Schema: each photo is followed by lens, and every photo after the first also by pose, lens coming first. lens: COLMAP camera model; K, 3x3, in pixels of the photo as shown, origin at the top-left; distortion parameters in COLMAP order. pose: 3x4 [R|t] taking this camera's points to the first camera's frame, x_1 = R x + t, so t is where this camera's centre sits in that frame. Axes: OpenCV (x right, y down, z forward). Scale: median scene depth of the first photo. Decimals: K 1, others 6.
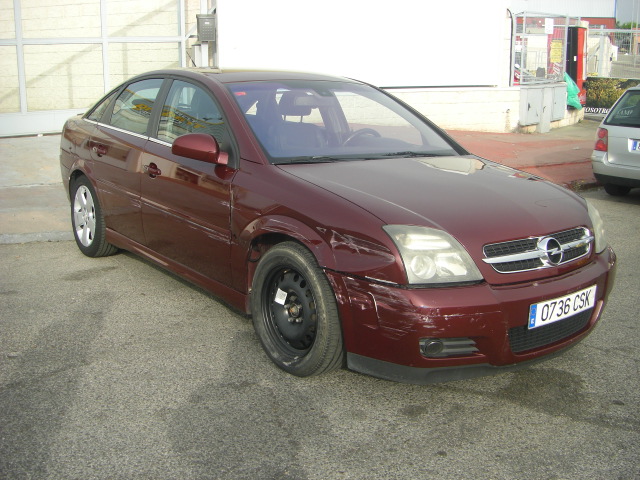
lens RADIAL K [[721.7, 0, 320.1], [0, 721.7, 238.9], [0, 0, 1]] dist [-0.140607, 0.000000]
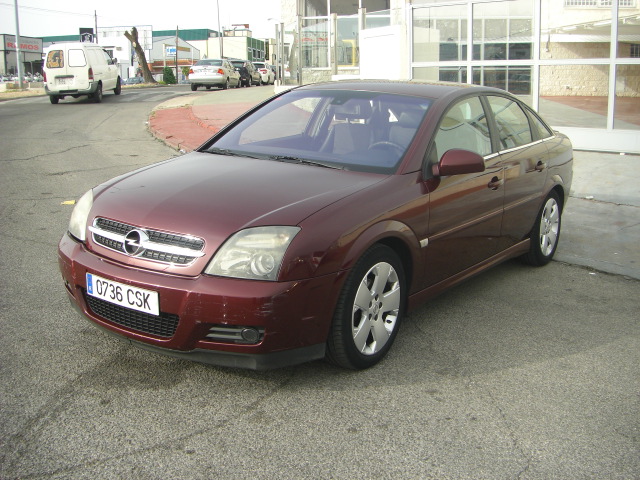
lens RADIAL K [[721.7, 0, 315.9], [0, 721.7, 237.9], [0, 0, 1]] dist [-0.140607, 0.000000]
pose [[0.280602, 0.197957, -0.939189, 1.403873], [-0.232869, 0.963306, 0.133466, -0.195002], [0.931147, 0.181257, 0.316404, 0.910570]]
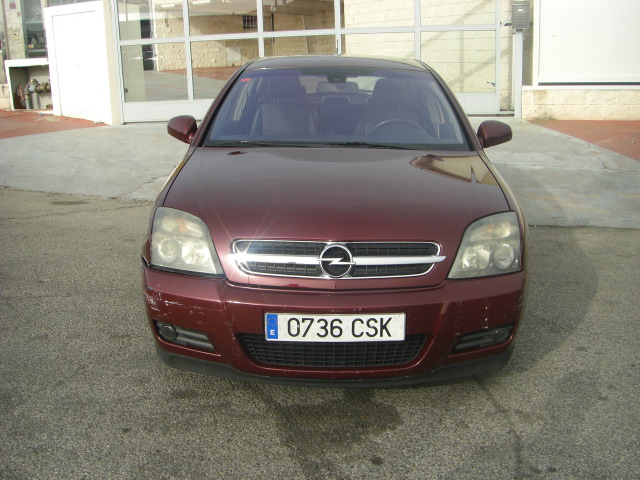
lens RADIAL K [[721.7, 0, 319.3], [0, 721.7, 237.9], [0, 0, 1]] dist [-0.140607, 0.000000]
pose [[0.776358, 0.133076, -0.616084, 0.837837], [-0.125496, 0.990523, 0.055811, -0.056012], [0.617673, 0.033987, 0.785701, 0.306673]]
